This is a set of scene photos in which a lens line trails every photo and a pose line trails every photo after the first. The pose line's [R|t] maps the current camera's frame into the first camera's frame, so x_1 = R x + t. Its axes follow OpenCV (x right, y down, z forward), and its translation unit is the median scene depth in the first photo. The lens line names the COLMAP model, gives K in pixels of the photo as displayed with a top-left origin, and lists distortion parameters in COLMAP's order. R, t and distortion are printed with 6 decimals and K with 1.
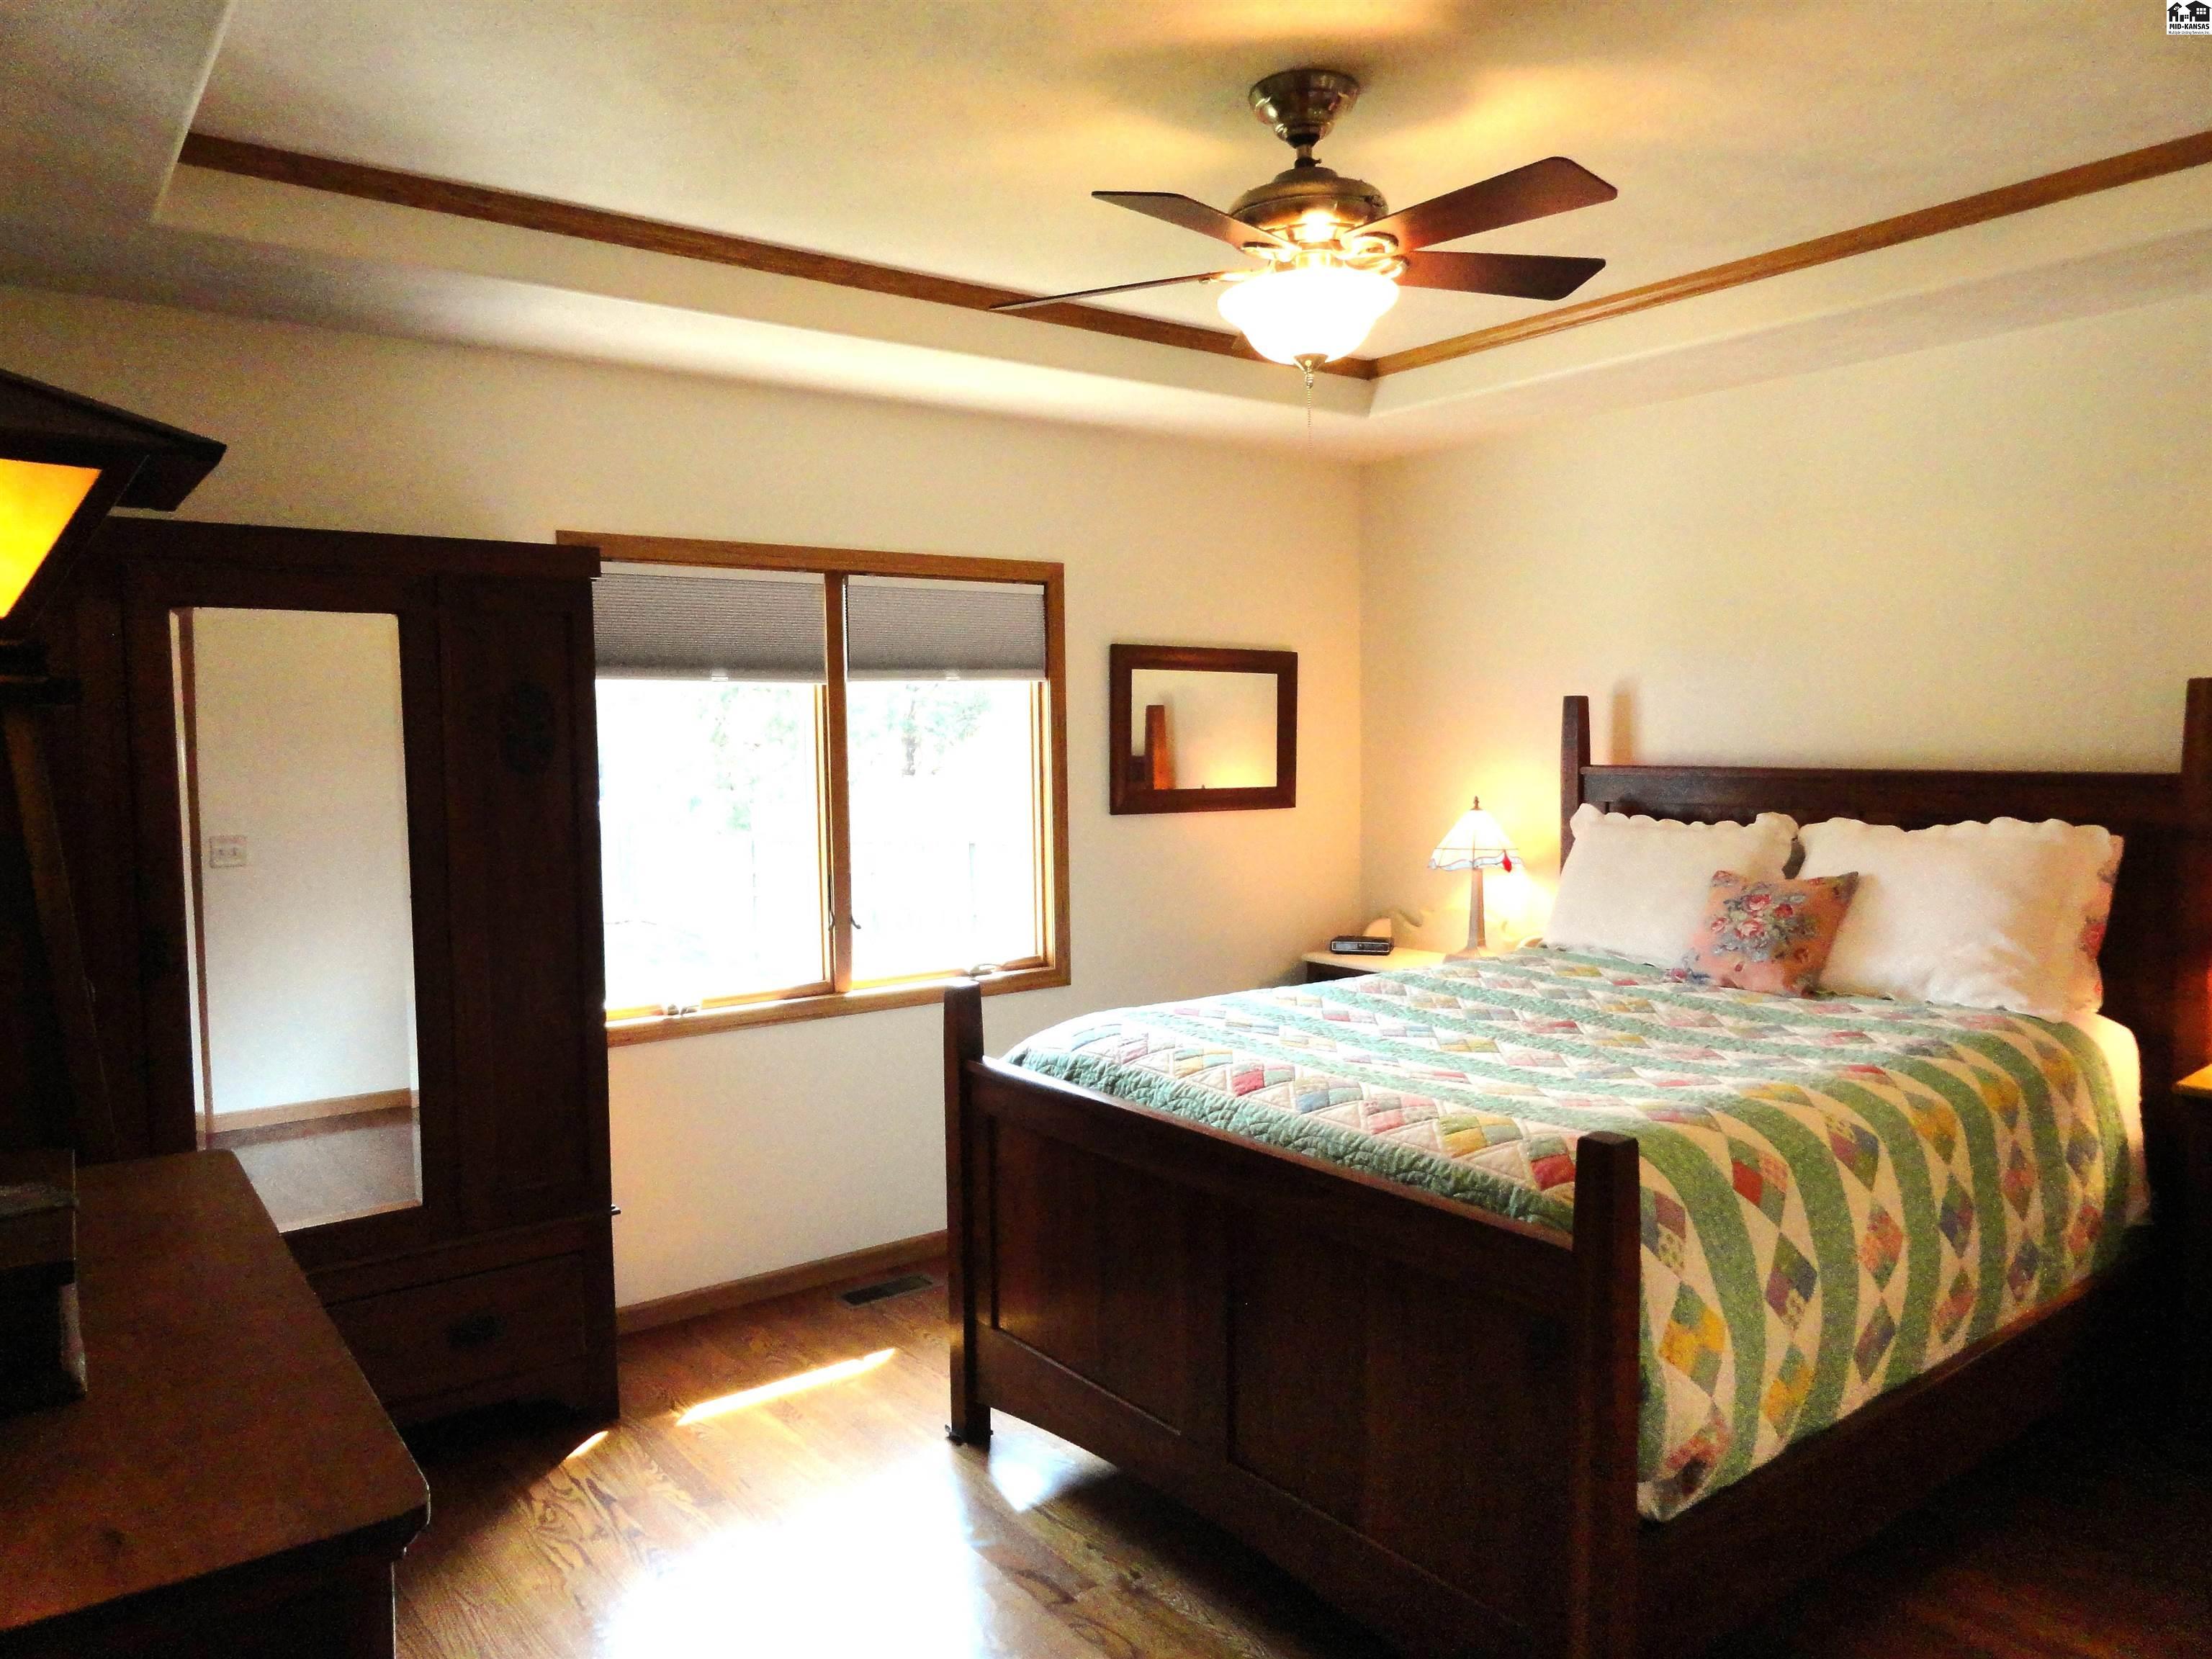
lens RADIAL K [[1522.7, 0, 1116.4], [0, 1522.7, 831.0], [0, 0, 1]] dist [-0.003898, 0.006816]
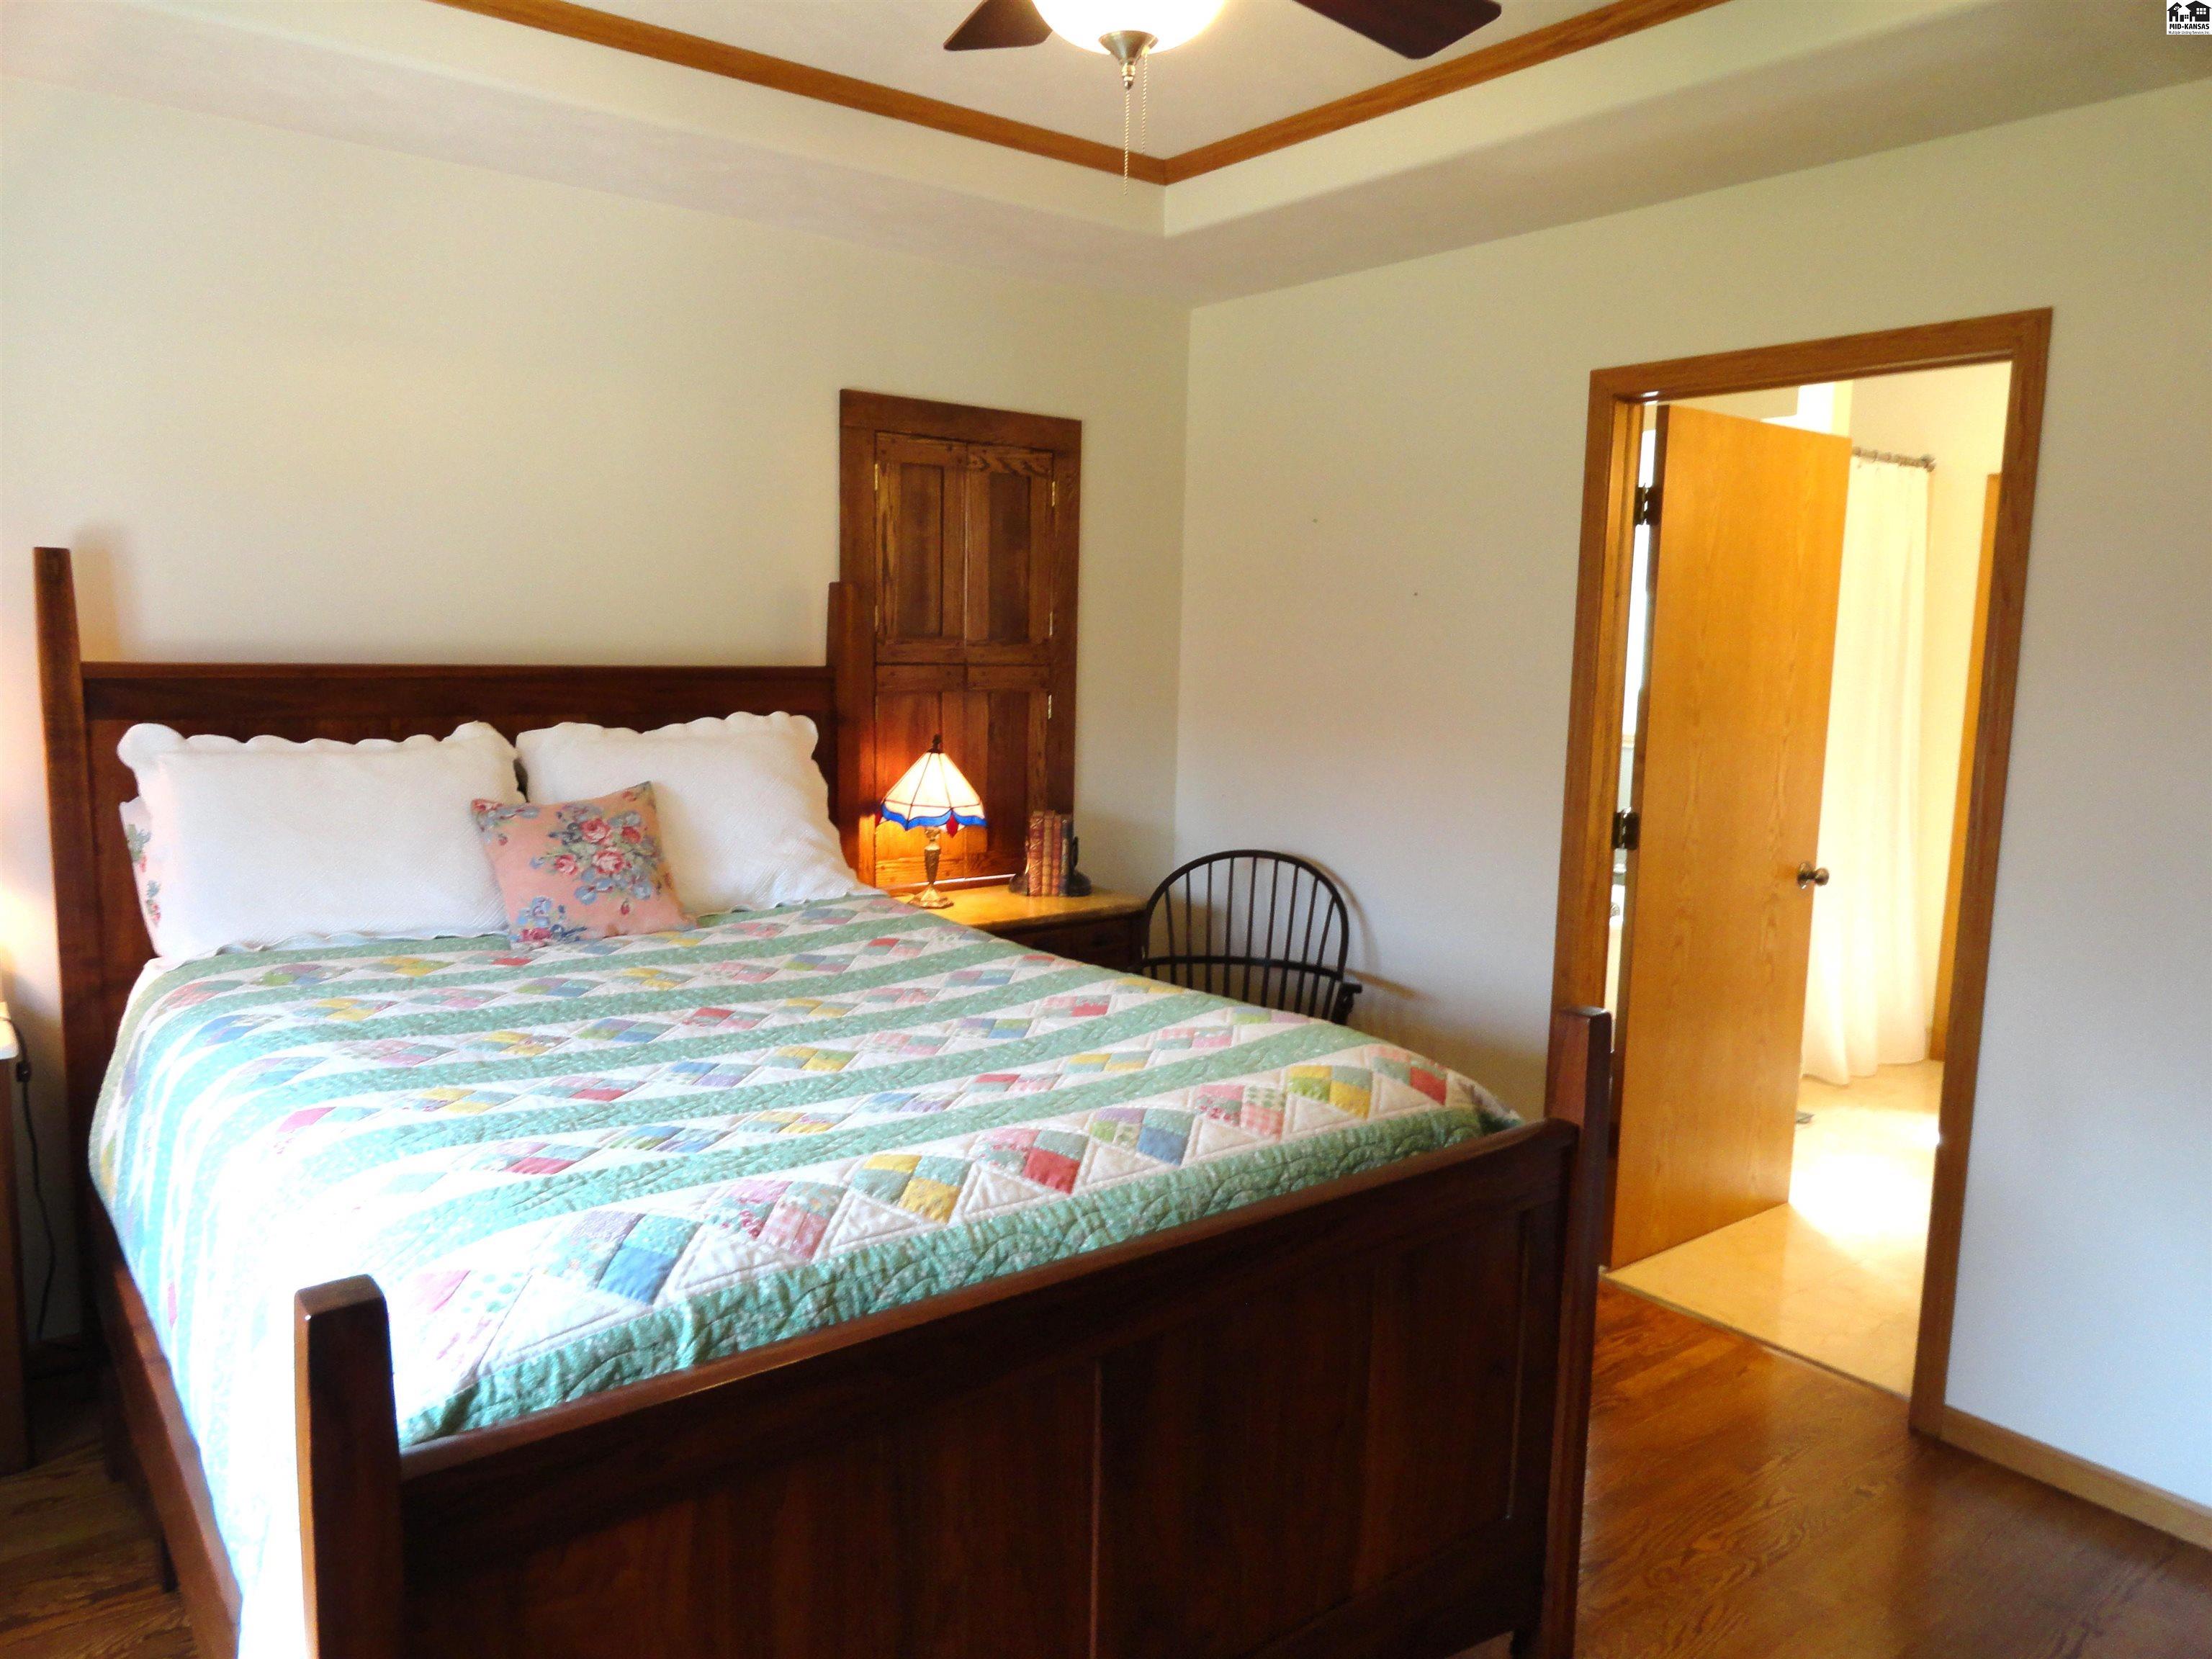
lens RADIAL K [[1522.7, 0, 1116.4], [0, 1522.7, 831.0], [0, 0, 1]] dist [-0.003898, 0.006816]
pose [[-0.015999, -0.118377, 0.992840, -0.406956], [0.043445, 0.991947, 0.118971, -0.038540], [-0.998928, 0.045037, -0.010727, 0.744984]]
